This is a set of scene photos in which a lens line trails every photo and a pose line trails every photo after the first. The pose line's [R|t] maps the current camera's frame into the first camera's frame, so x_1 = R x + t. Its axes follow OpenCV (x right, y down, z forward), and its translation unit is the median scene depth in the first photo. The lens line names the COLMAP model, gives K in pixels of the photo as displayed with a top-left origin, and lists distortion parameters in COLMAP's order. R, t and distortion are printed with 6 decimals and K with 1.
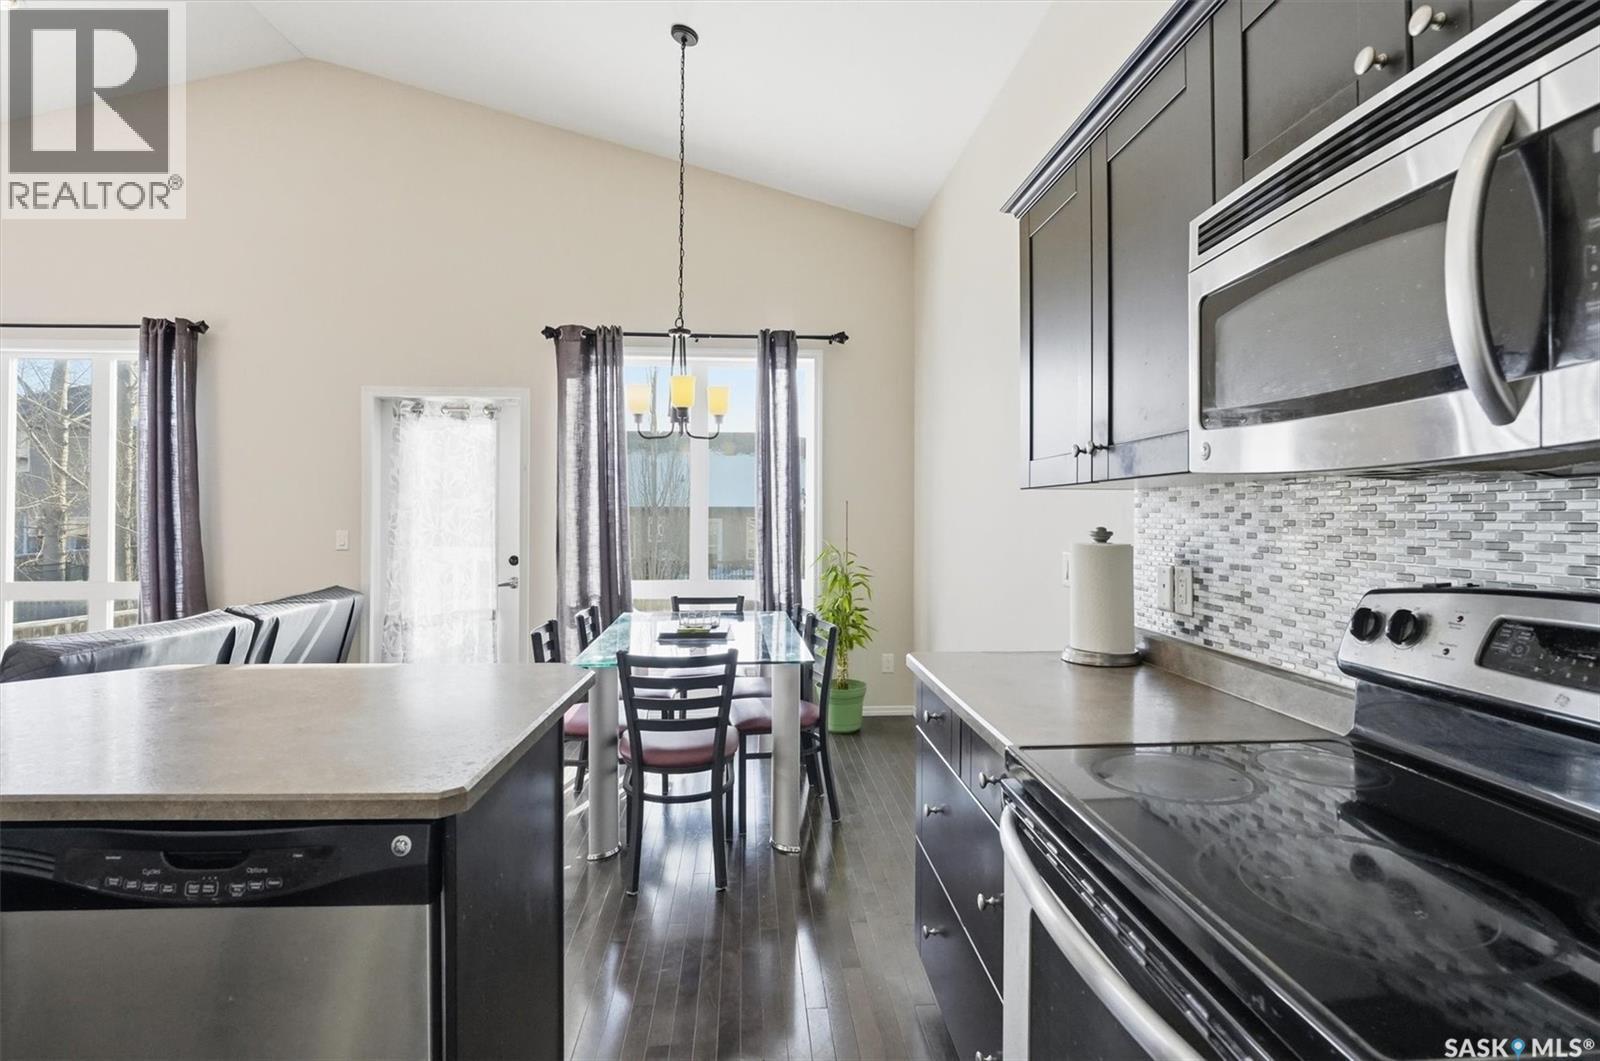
lens RADIAL K [[784.1, 0, 798.1], [0, 784.1, 504.9], [0, 0, 1]] dist [-0.013027, -0.000462]
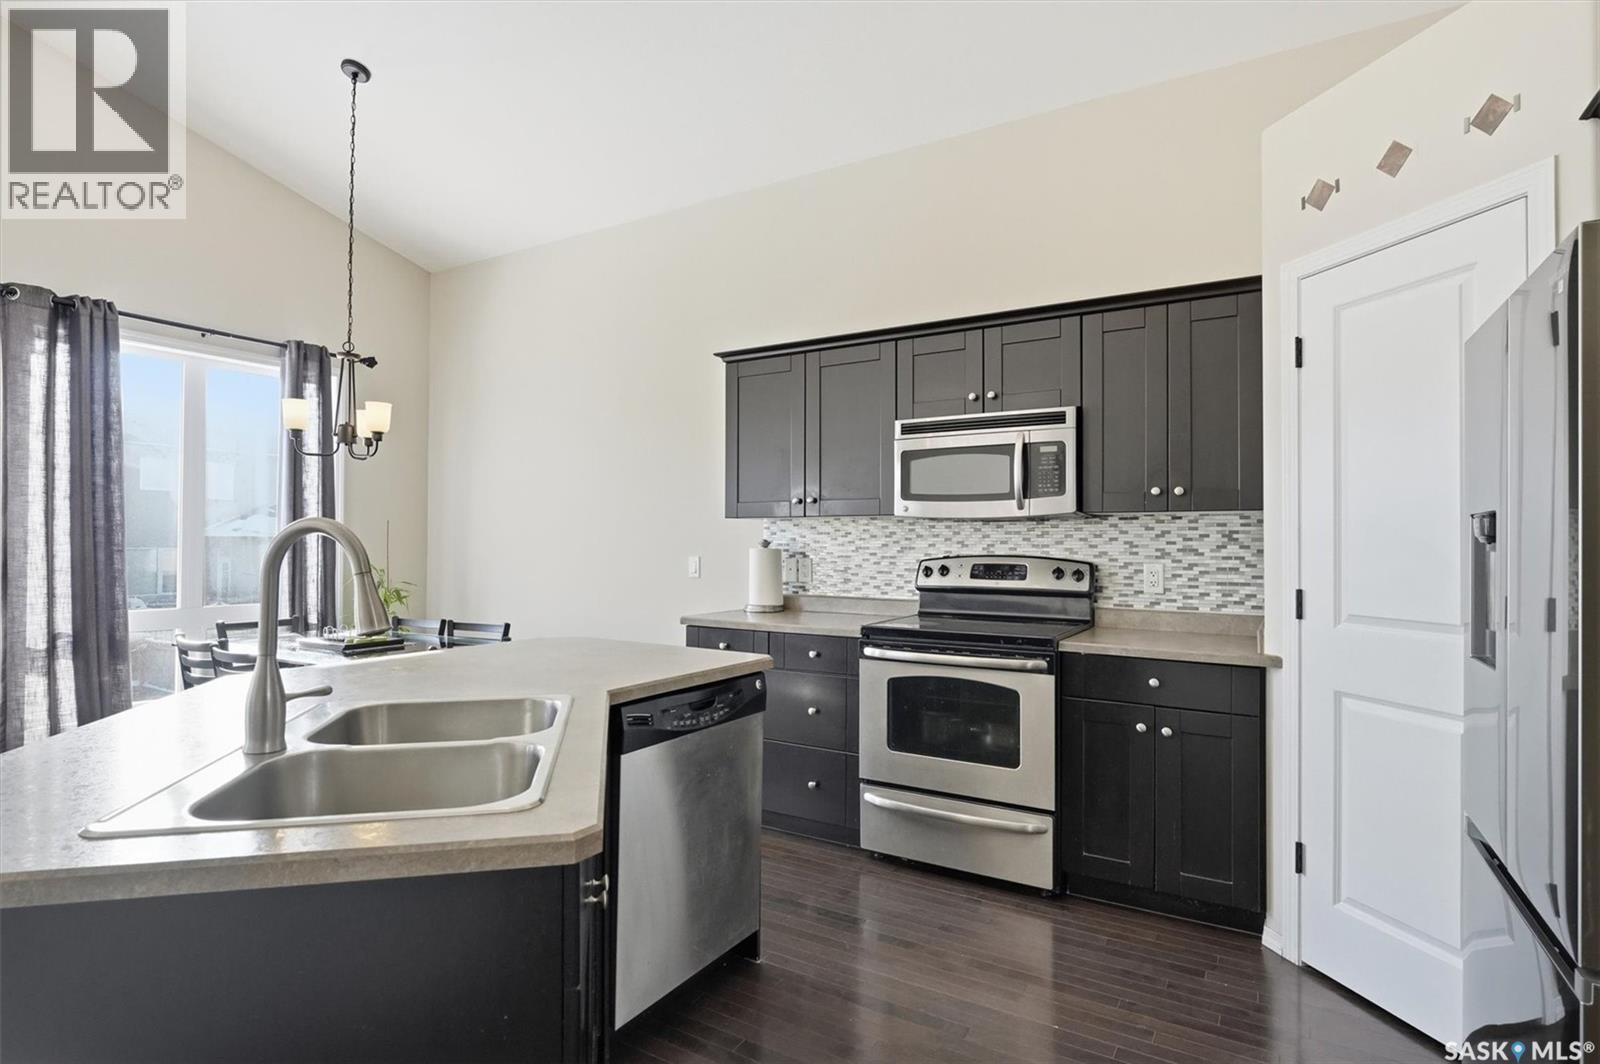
lens RADIAL K [[809.1, 0, 800.0], [0, 809.1, 532.0], [0, 0, 1]] dist [-0.005167, -0.000159]
pose [[0.571633, 0.008639, 0.820464, -1.342792], [-0.012158, 0.999924, -0.002058, 0.015576], [-0.820419, -0.008799, 0.571695, -0.205949]]
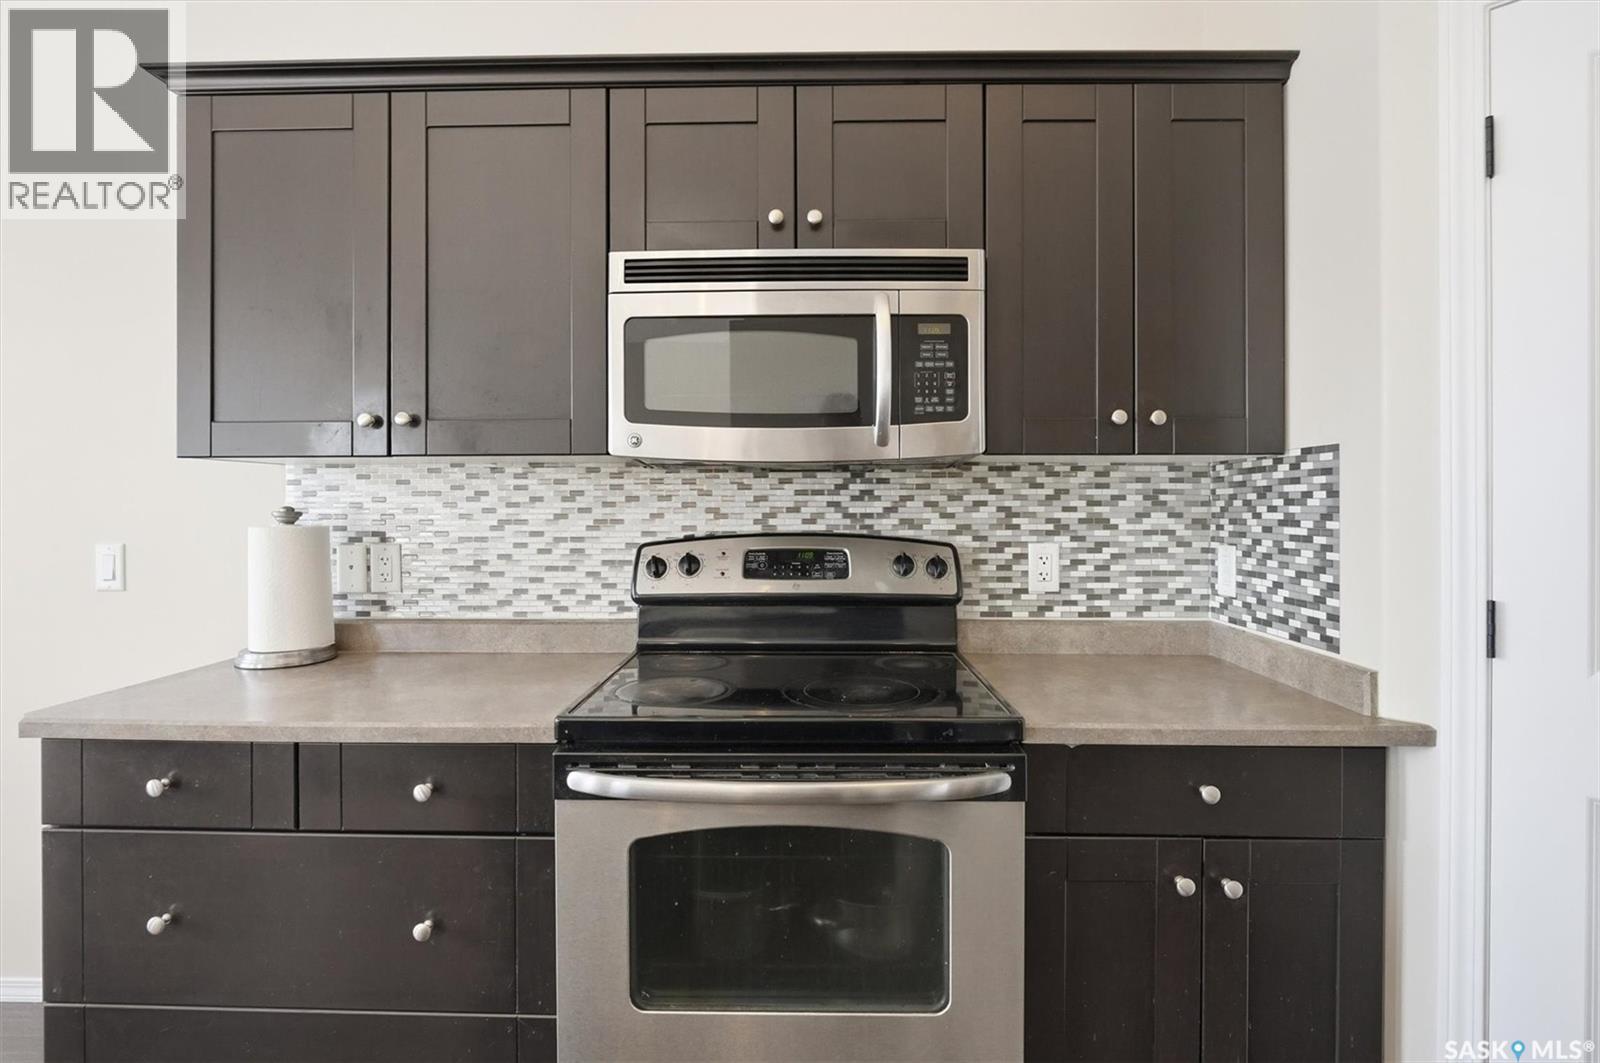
lens RADIAL K [[784.1, 0, 798.1], [0, 784.1, 505.9], [0, 0, 1]] dist [-0.013027, -0.000462]
pose [[0.087119, -0.007977, 0.996166, -0.493933], [-0.010758, 0.999902, 0.008948, 0.016198], [-0.996140, -0.011496, 0.087025, 0.419425]]
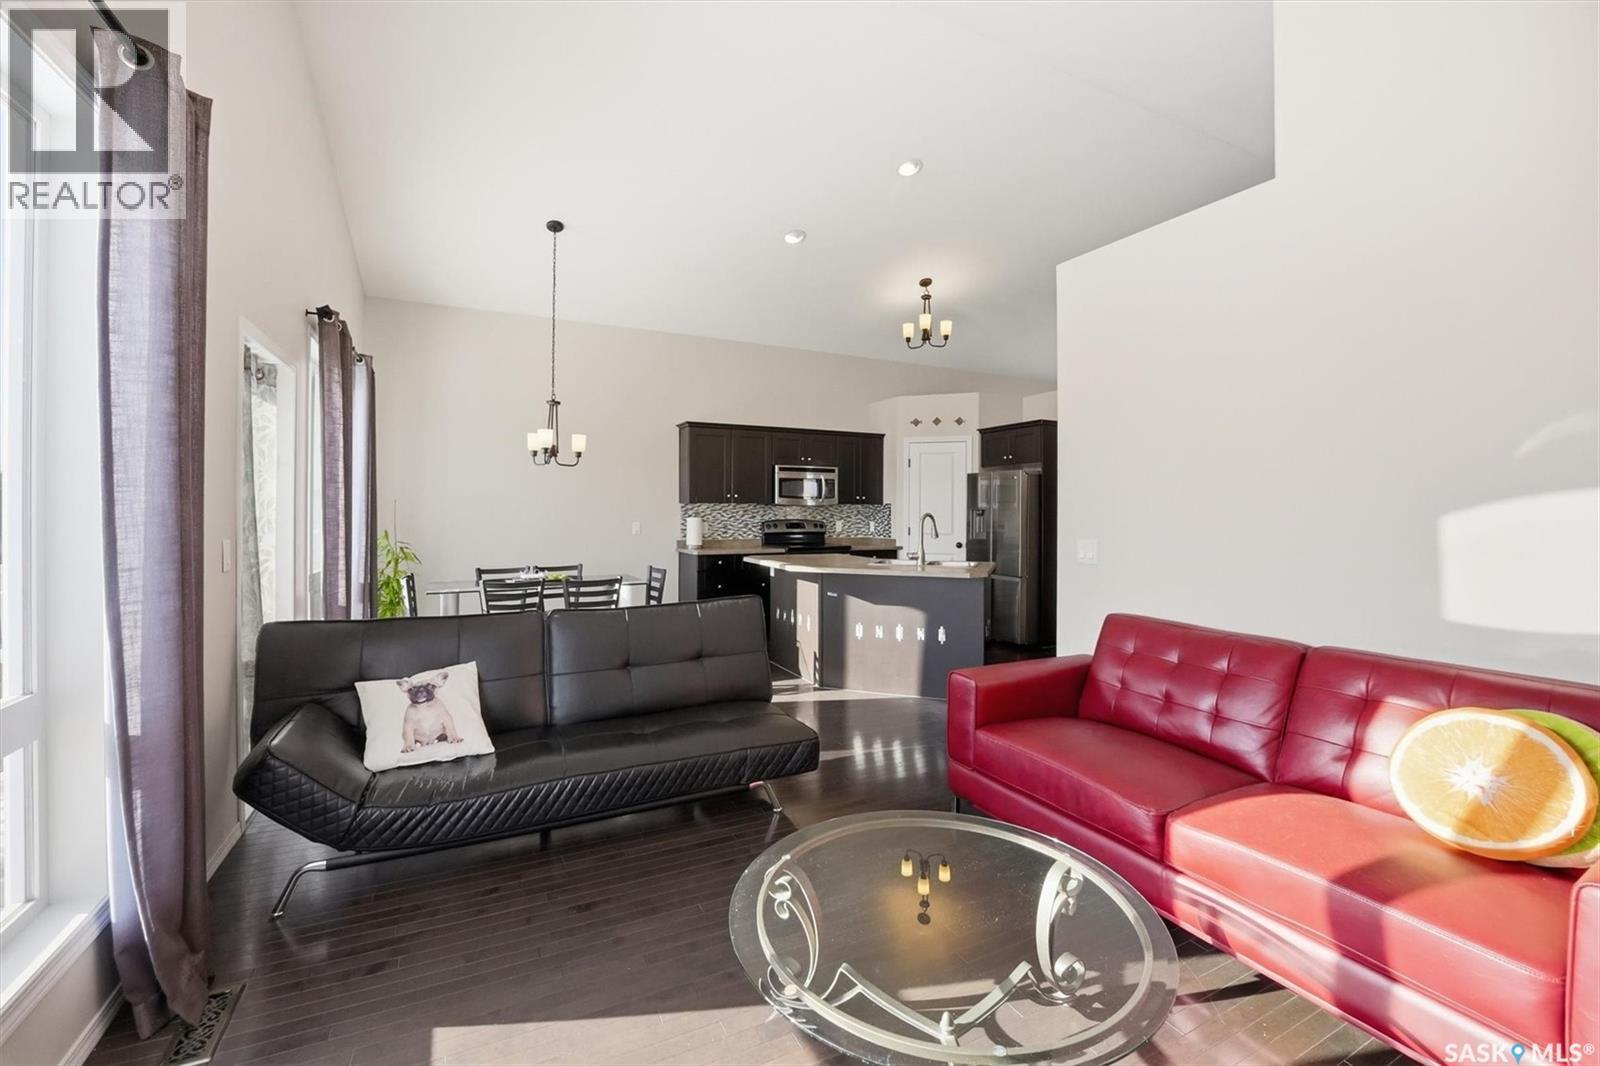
lens RADIAL K [[669.8, 0, 816.3], [0, 669.8, 493.6], [0, 0, 1]] dist [0.124794, -0.000046]
pose [[-0.401534, 0.016940, 0.915688, -3.308543], [-0.016748, 0.999526, -0.025836, 0.007979], [-0.915691, -0.025710, -0.401060, 2.050058]]
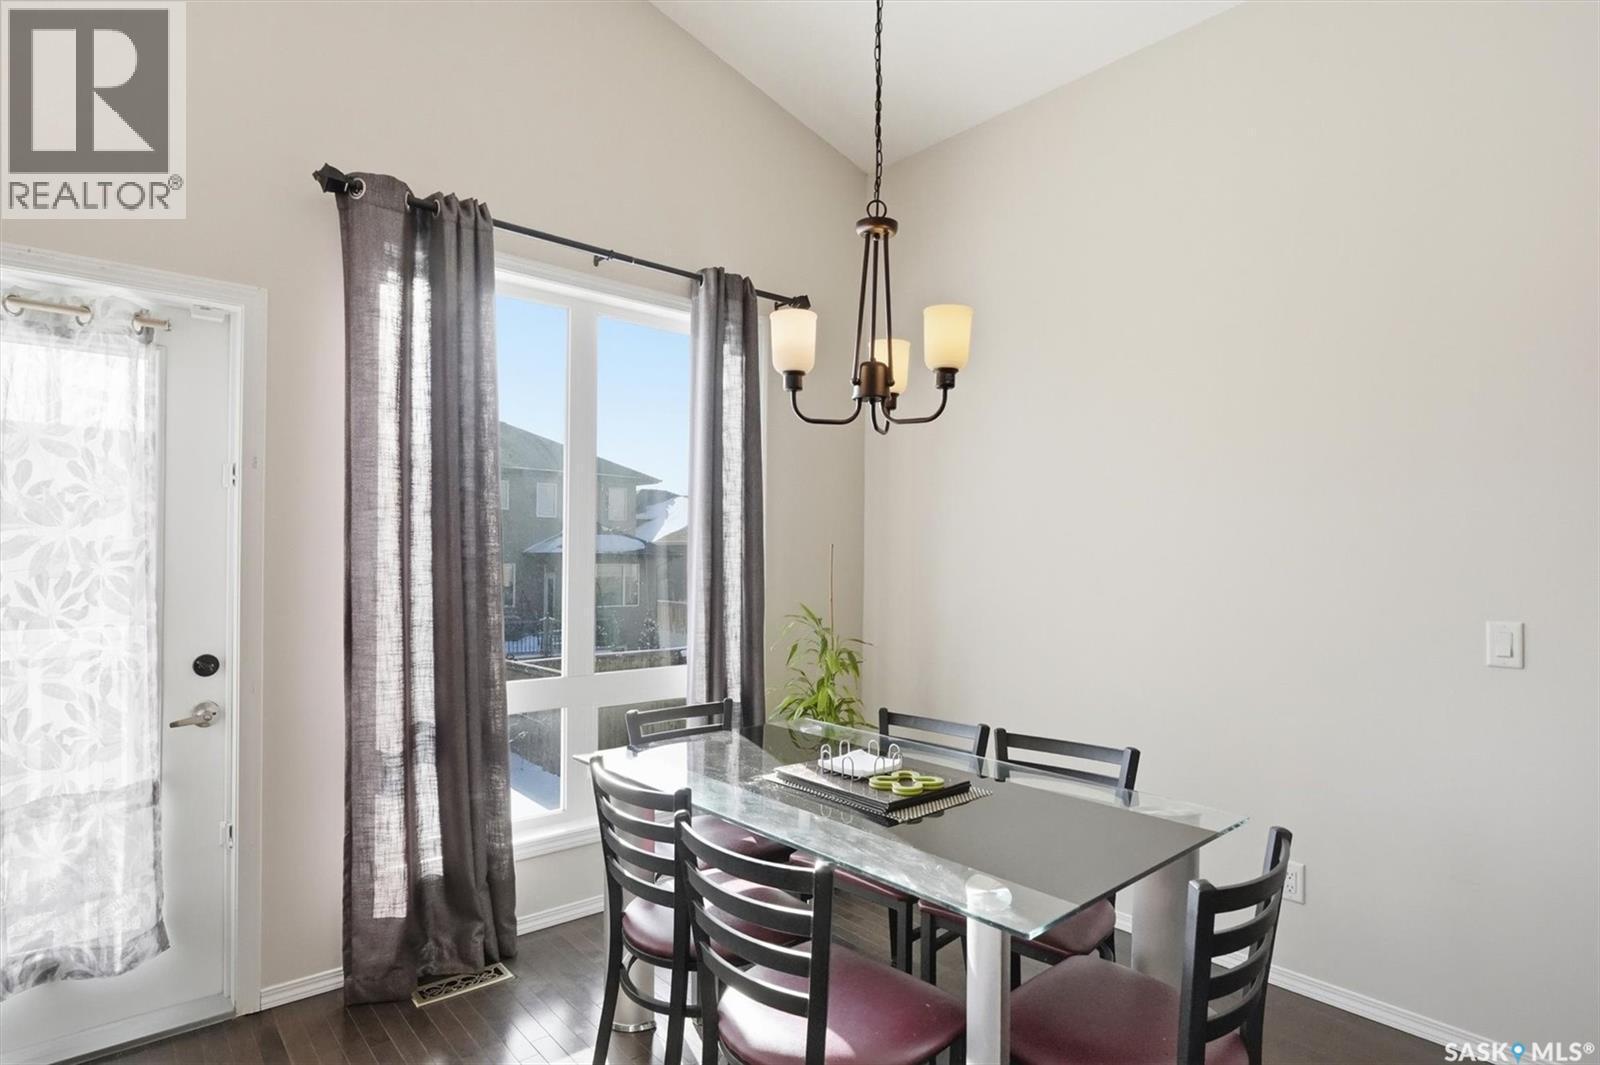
lens RADIAL K [[836.0, 0, 803.3], [0, 836.0, 558.6], [0, 0, 1]] dist [-0.013085, 0.000467]
pose [[0.797306, 0.002609, 0.603569, -1.040962], [-0.013353, 0.999822, 0.013317, -0.005481], [-0.603427, -0.018678, 0.797199, 1.126803]]
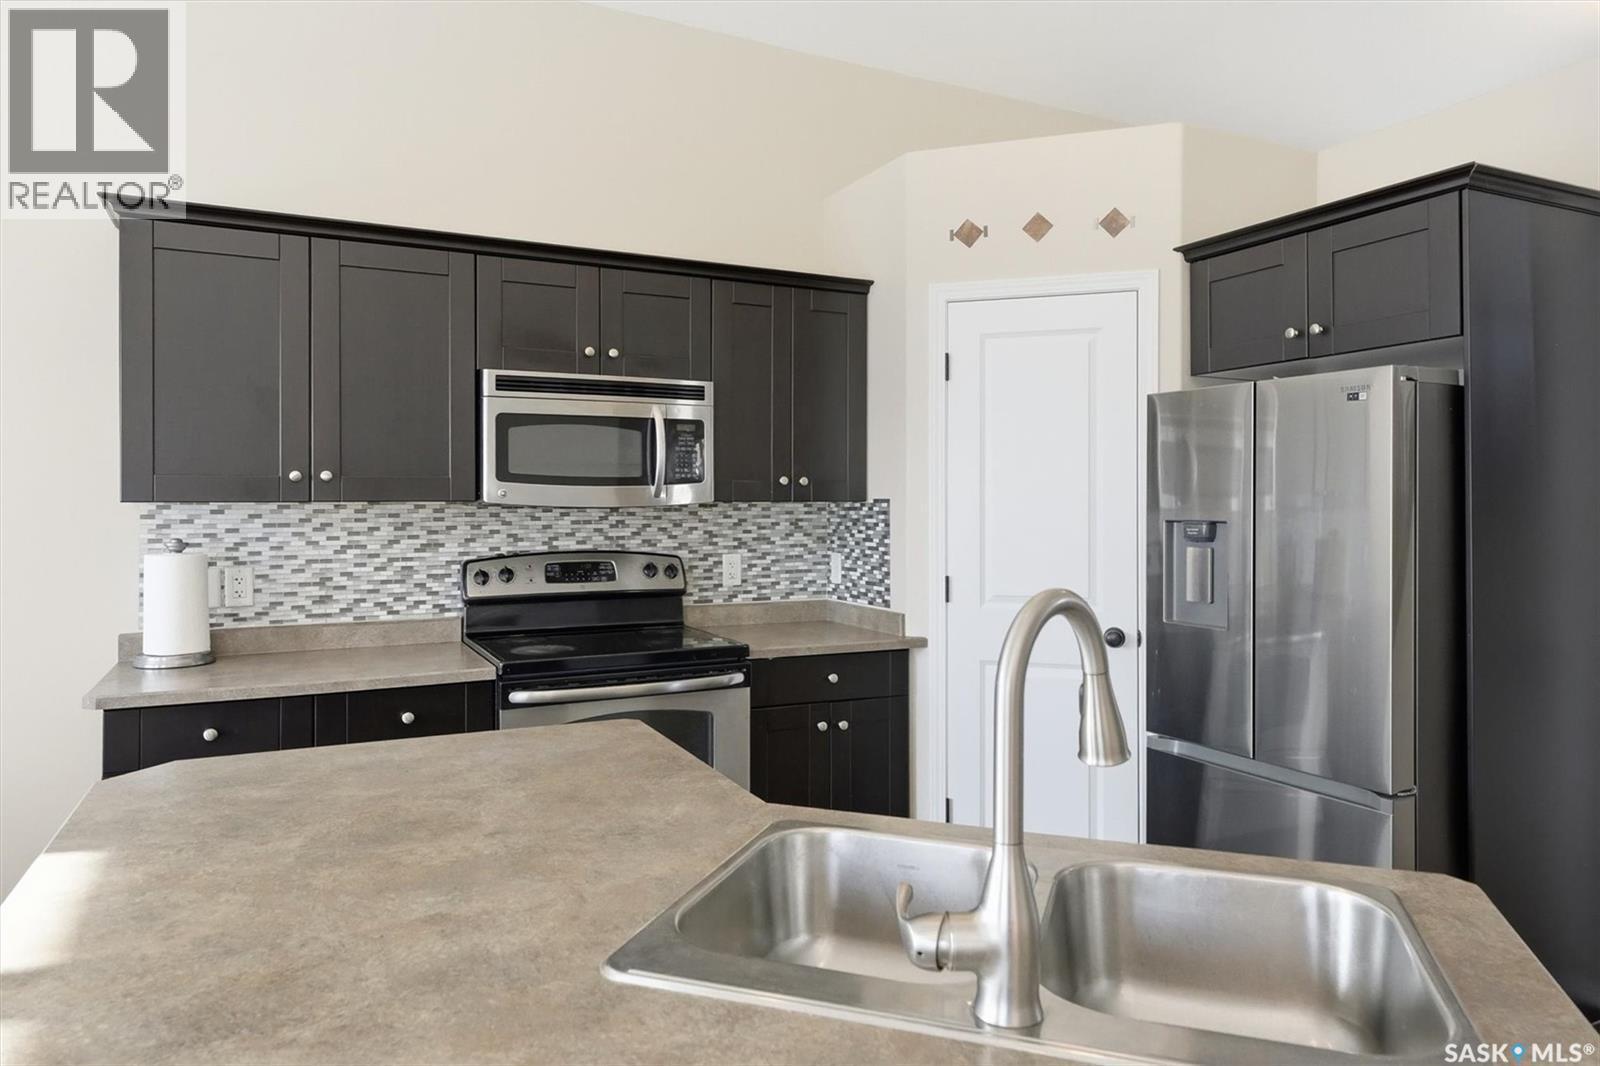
lens RADIAL K [[1030.5, 0, 799.3], [0, 1030.5, 501.8], [0, 0, 1]] dist [0.004494, 0.000042]
pose [[-0.387685, -0.004141, 0.921783, -1.449317], [-0.012756, 0.999918, -0.000873, -0.036441], [-0.921704, -0.012097, -0.387706, 0.887192]]
